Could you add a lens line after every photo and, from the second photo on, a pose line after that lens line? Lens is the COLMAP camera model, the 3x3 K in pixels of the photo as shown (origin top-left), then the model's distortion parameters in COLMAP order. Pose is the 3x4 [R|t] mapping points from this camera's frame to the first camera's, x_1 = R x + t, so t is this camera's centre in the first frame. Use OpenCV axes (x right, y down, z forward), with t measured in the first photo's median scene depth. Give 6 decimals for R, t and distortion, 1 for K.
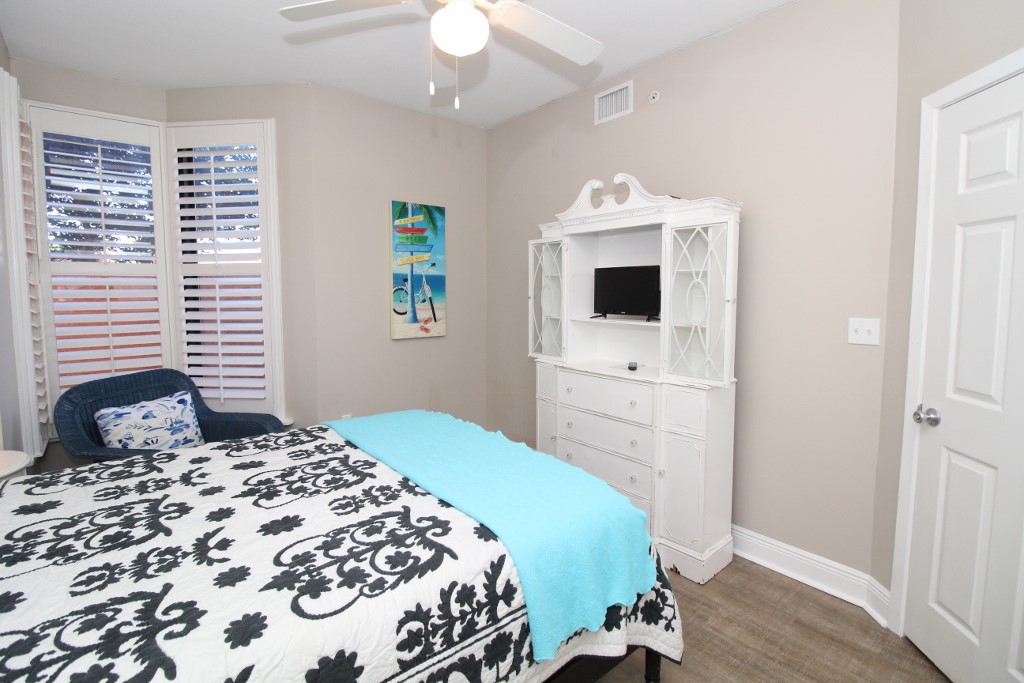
lens RADIAL K [[468.8, 0, 507.1], [0, 468.8, 323.8], [0, 0, 1]] dist [-0.001482, -0.012809]
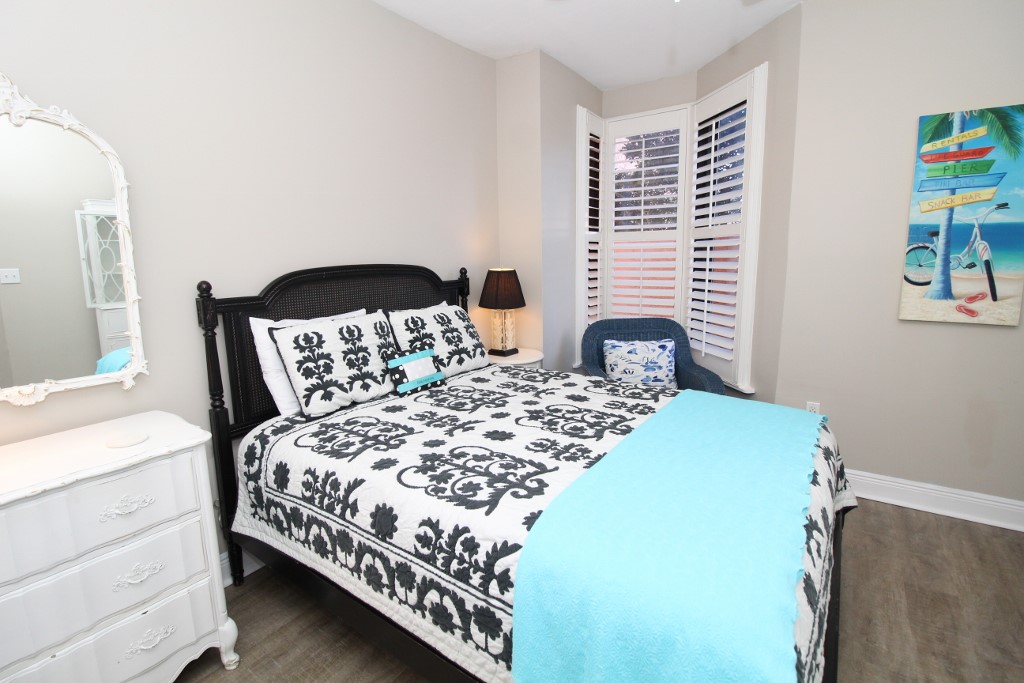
lens RADIAL K [[468.8, 0, 507.1], [0, 468.8, 323.8], [0, 0, 1]] dist [-0.001482, -0.012809]
pose [[0.266521, 0.136031, -0.954182, 0.580338], [-0.053748, 0.990547, 0.126202, -0.036865], [0.962329, 0.017650, 0.271313, 0.519646]]
